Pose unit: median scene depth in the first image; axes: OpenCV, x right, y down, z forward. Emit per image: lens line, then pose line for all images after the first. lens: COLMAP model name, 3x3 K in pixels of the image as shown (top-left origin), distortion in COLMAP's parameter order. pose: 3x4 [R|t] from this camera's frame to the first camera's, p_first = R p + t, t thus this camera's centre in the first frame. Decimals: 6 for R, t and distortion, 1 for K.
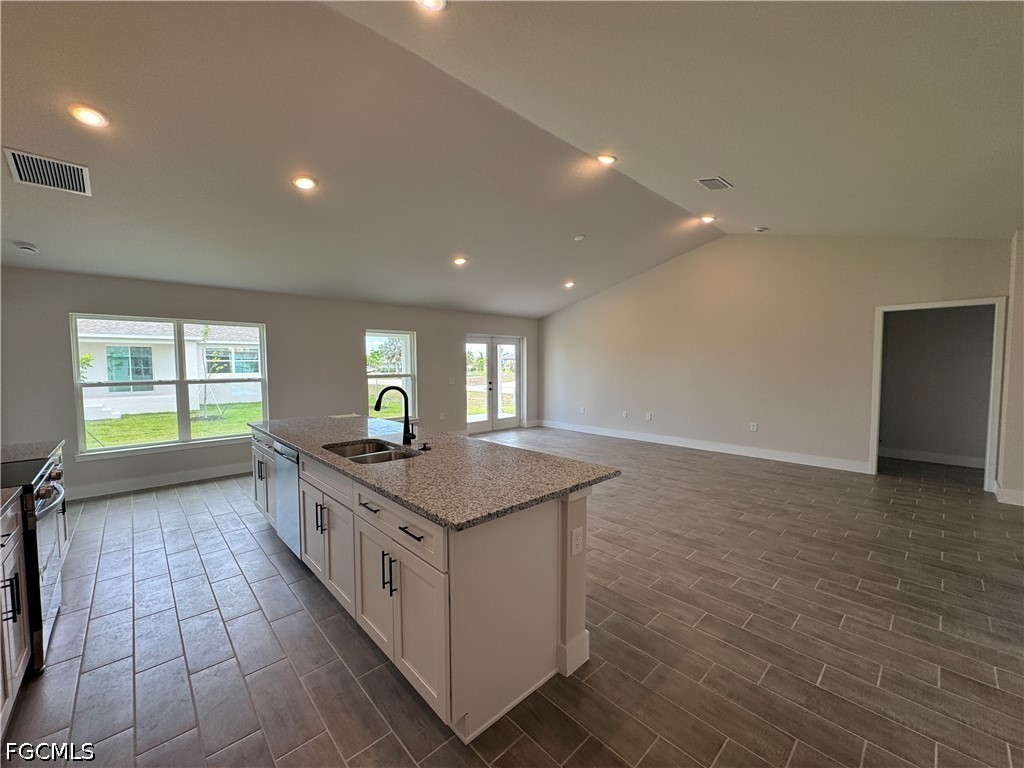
lens RADIAL K [[406.4, 0, 514.7], [0, 406.4, 385.4], [0, 0, 1]] dist [0.000202, 0.000268]
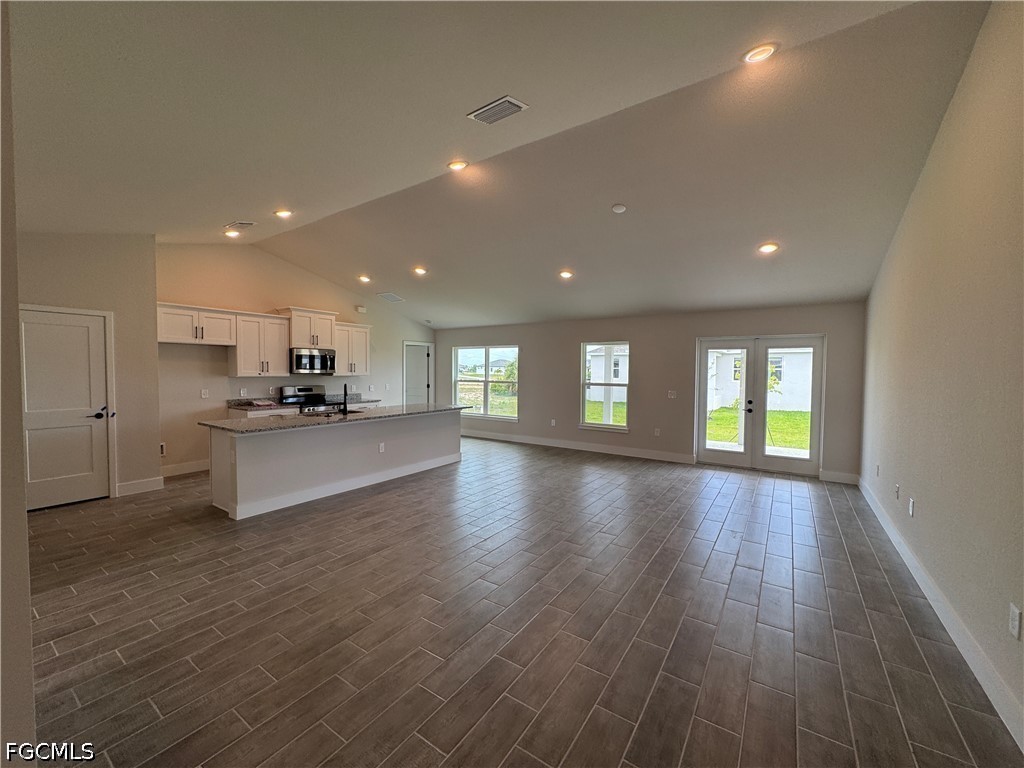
lens RADIAL K [[406.4, 0, 514.7], [0, 406.4, 385.4], [0, 0, 1]] dist [0.000202, 0.000268]
pose [[0.219446, 0.044670, -0.974602, 1.030314], [-0.063215, 0.997503, 0.031486, -0.059882], [0.973575, 0.054700, 0.221722, 0.794223]]
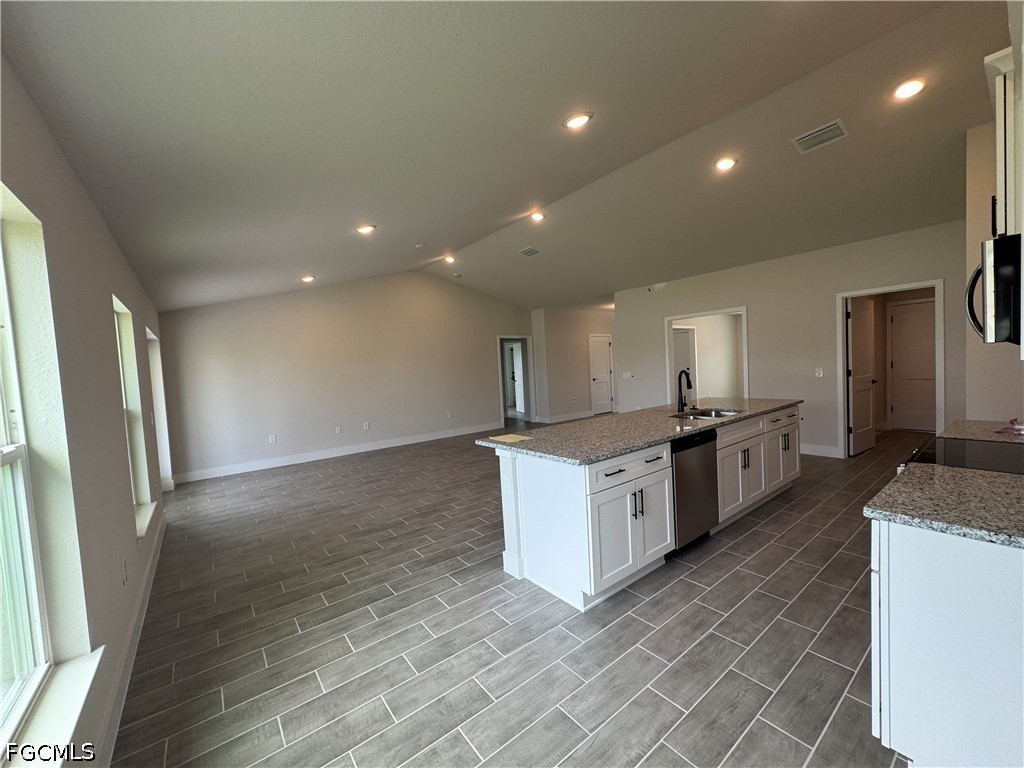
lens RADIAL K [[406.4, 0, 514.7], [0, 406.4, 385.4], [0, 0, 1]] dist [0.000202, 0.000268]
pose [[0.090611, -0.050179, 0.994621, -1.010207], [0.107818, 0.993354, 0.040293, -0.038678], [-0.990033, 0.103587, 0.095419, 0.841343]]
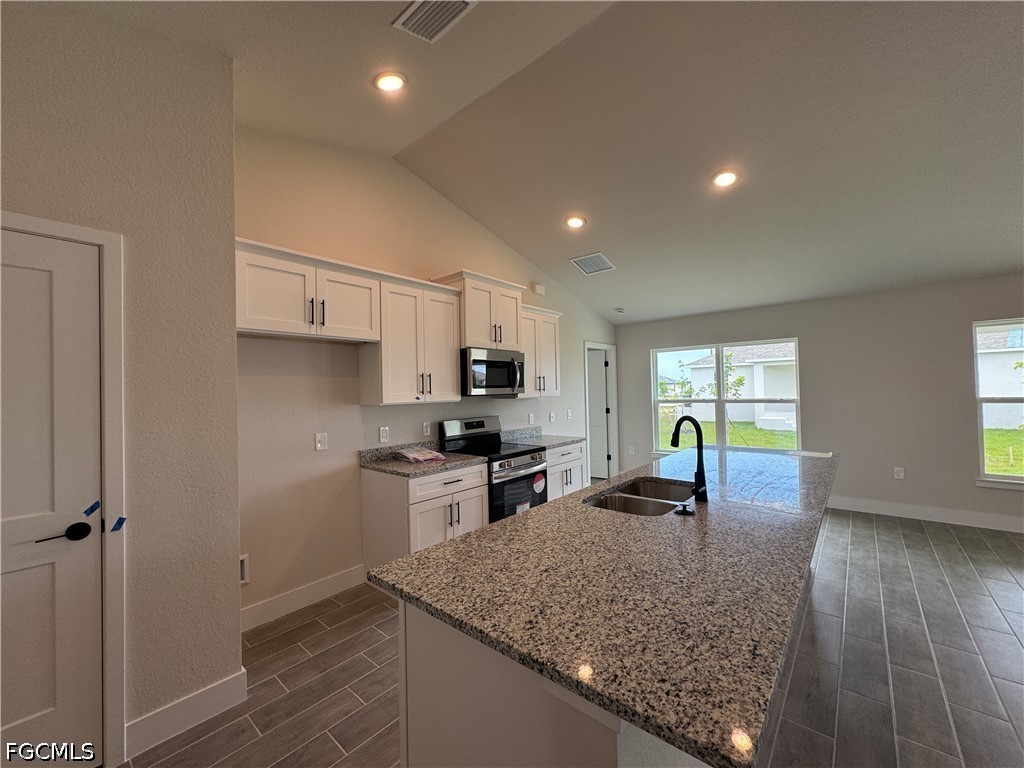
lens RADIAL K [[406.4, 0, 514.7], [0, 406.4, 385.4], [0, 0, 1]] dist [0.000202, 0.000268]
pose [[0.110880, -0.009912, -0.993784, 0.231745], [-0.031780, 0.999404, -0.013514, -0.019473], [0.993326, 0.033081, 0.110498, 0.355682]]
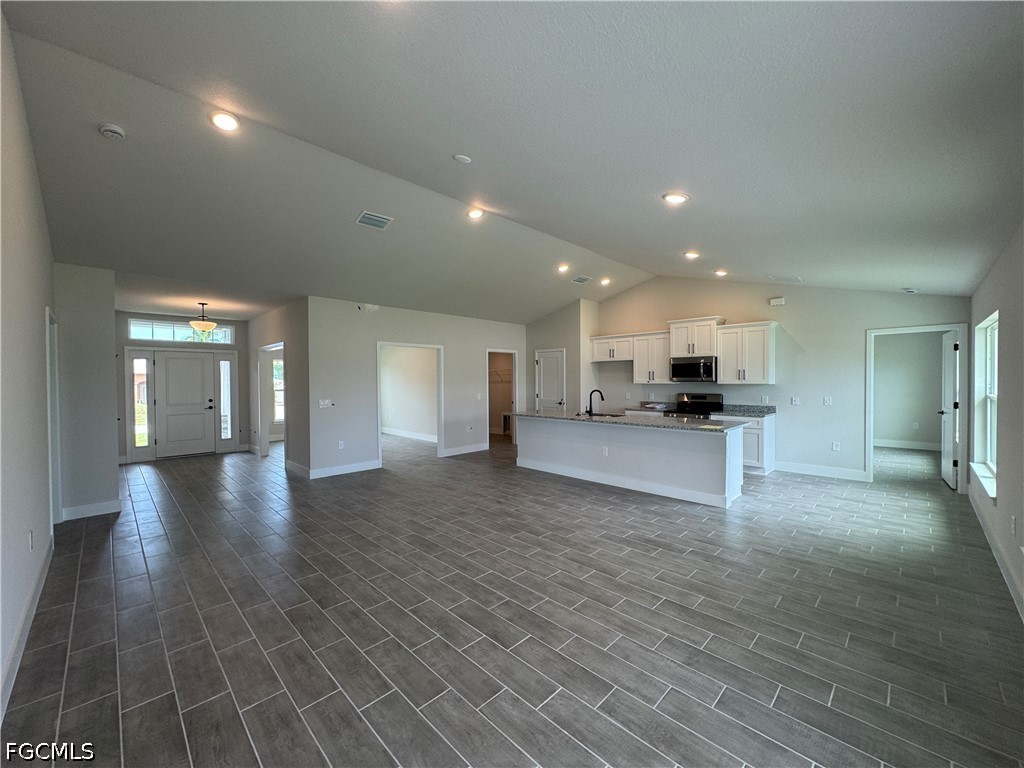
lens RADIAL K [[406.4, 0, 514.7], [0, 406.4, 385.4], [0, 0, 1]] dist [0.000202, 0.000268]
pose [[-0.999252, 0.014646, -0.035782, 0.135202], [0.012068, 0.997386, 0.071243, -0.110716], [0.036731, 0.070758, -0.996817, 1.889632]]
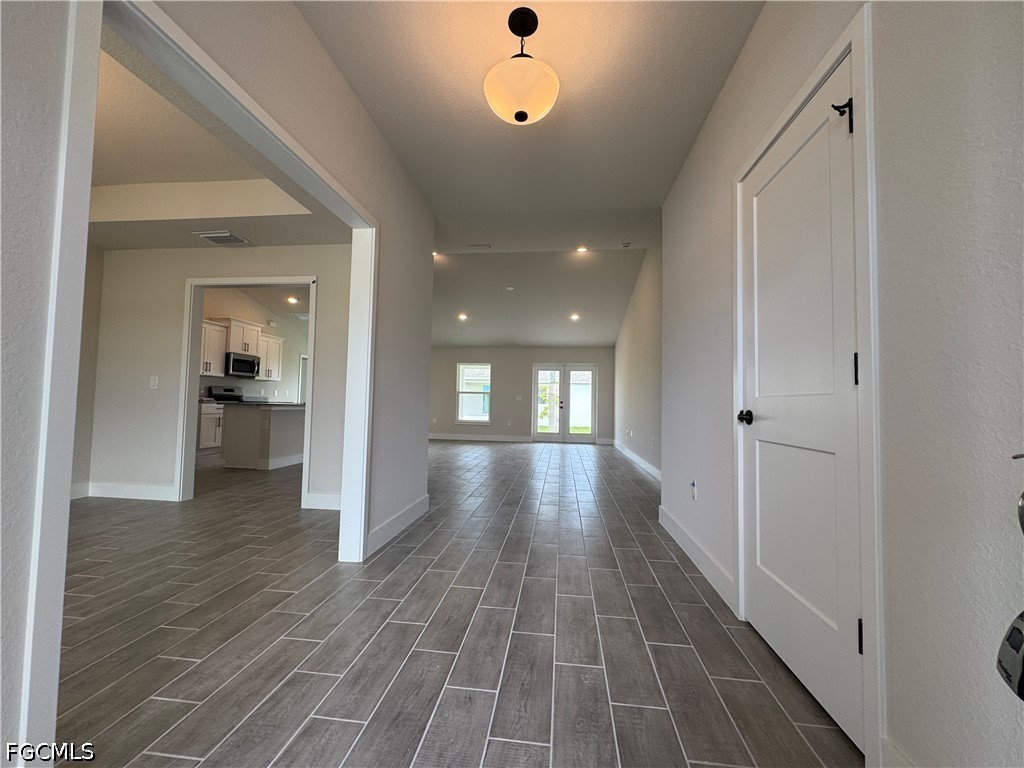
lens RADIAL K [[406.4, 0, 514.7], [0, 406.4, 385.4], [0, 0, 1]] dist [0.000202, 0.000268]
pose [[0.643051, -0.016118, -0.765654, 1.466030], [-0.065354, 0.994976, -0.075835, 0.085002], [0.763030, 0.098805, 0.638767, 0.192106]]
